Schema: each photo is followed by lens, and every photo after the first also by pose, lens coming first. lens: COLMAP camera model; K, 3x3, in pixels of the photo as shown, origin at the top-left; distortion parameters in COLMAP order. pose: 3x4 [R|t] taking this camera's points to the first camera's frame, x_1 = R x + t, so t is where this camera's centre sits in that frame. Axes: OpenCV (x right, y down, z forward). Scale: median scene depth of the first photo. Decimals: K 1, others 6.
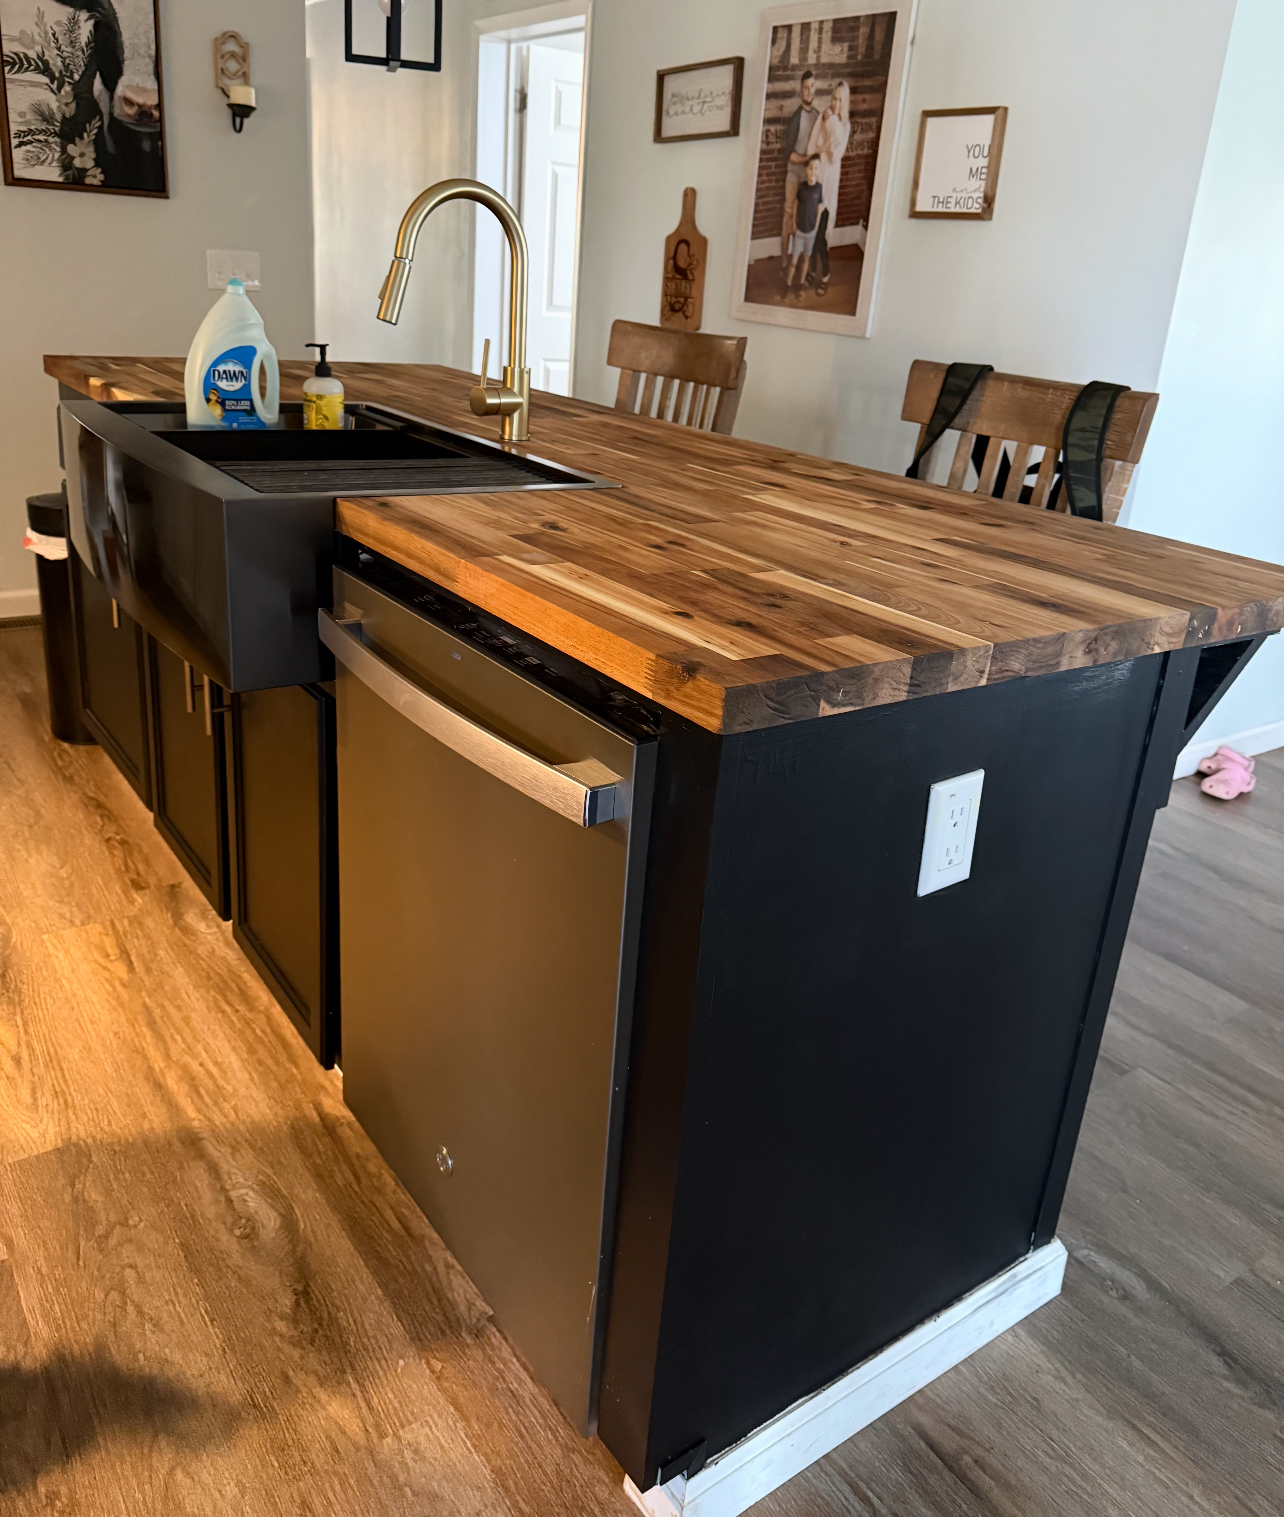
lens RADIAL K [[1216.1, 0, 638.8], [0, 1216.1, 746.3], [0, 0, 1]] dist [0.012025, -0.015325]
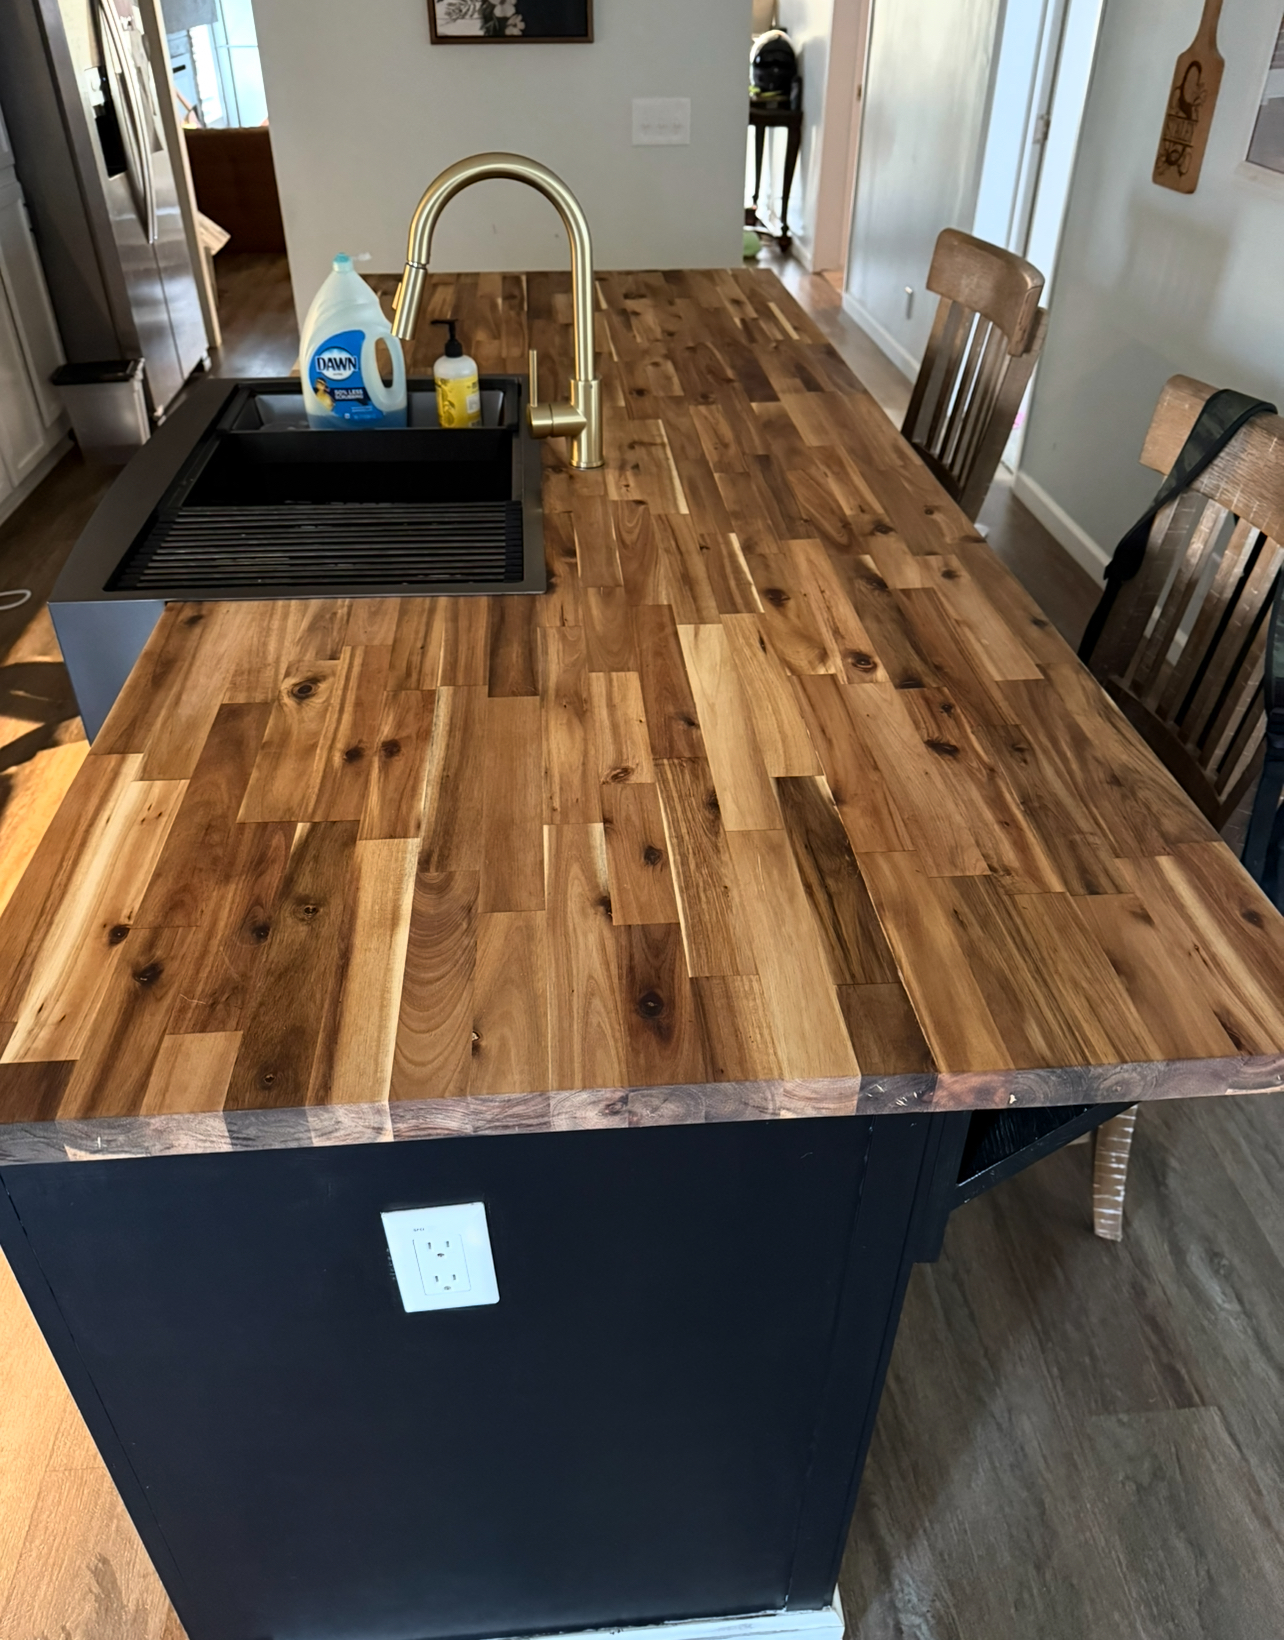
lens RADIAL K [[1211.2, 0, 643.9], [0, 1211.2, 836.5], [0, 0, 1]] dist [0.012321, -0.030551]
pose [[0.857341, 0.244557, -0.452944, 0.372979], [-0.129240, 0.954014, 0.270470, -0.235788], [0.498261, -0.173346, 0.849522, 0.256657]]
